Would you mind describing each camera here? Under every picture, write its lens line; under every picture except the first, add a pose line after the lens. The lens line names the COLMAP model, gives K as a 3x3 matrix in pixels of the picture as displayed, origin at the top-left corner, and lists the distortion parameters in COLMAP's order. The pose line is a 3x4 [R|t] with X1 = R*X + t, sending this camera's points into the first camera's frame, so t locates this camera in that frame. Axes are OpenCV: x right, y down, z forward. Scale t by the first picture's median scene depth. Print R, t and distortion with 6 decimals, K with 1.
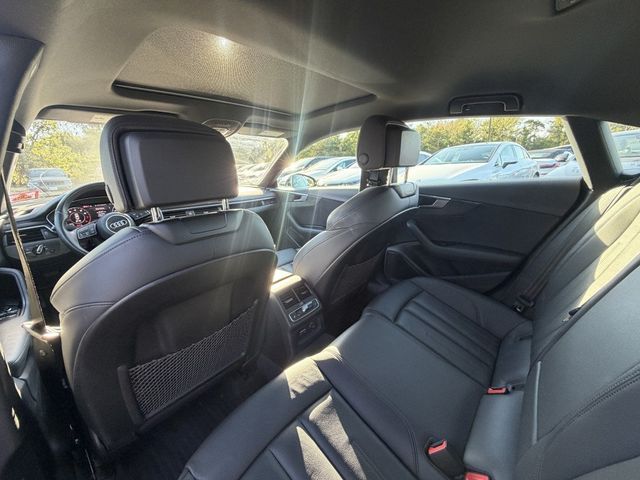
lens RADIAL K [[256.9, 0, 320.0], [0, 256.9, 240.0], [0, 0, 1]] dist [-0.000841, -0.000226]
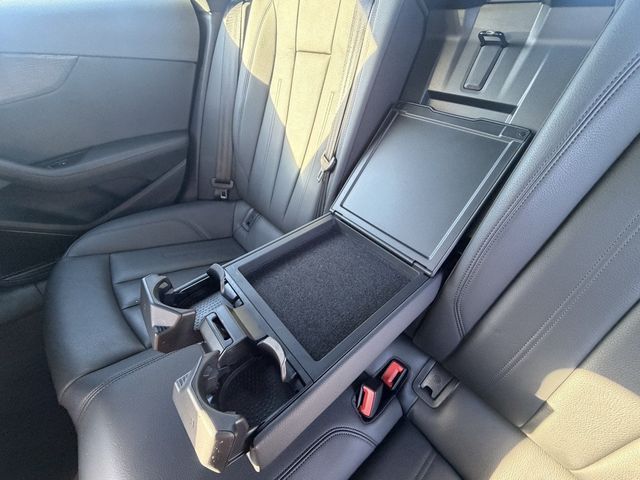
lens RADIAL K [[260.5, 0, 318.9], [0, 260.5, 242.5], [0, 0, 1]] dist [-0.002589, -0.000340]
pose [[0.155475, -0.636498, 0.755445, 0.081502], [0.268465, 0.763187, 0.587769, -0.034582], [-0.950660, 0.111427, 0.289534, 0.477637]]
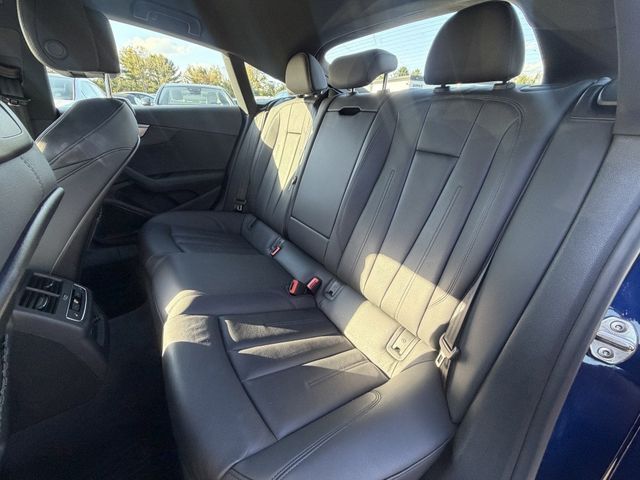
lens RADIAL K [[256.9, 0, 320.0], [0, 256.9, 240.0], [0, 0, 1]] dist [-0.000841, -0.000226]
pose [[0.225563, -0.390710, 0.892450, -0.414340], [0.221466, 0.912639, 0.343574, 0.045547], [-0.948722, 0.120150, 0.292386, 0.217322]]
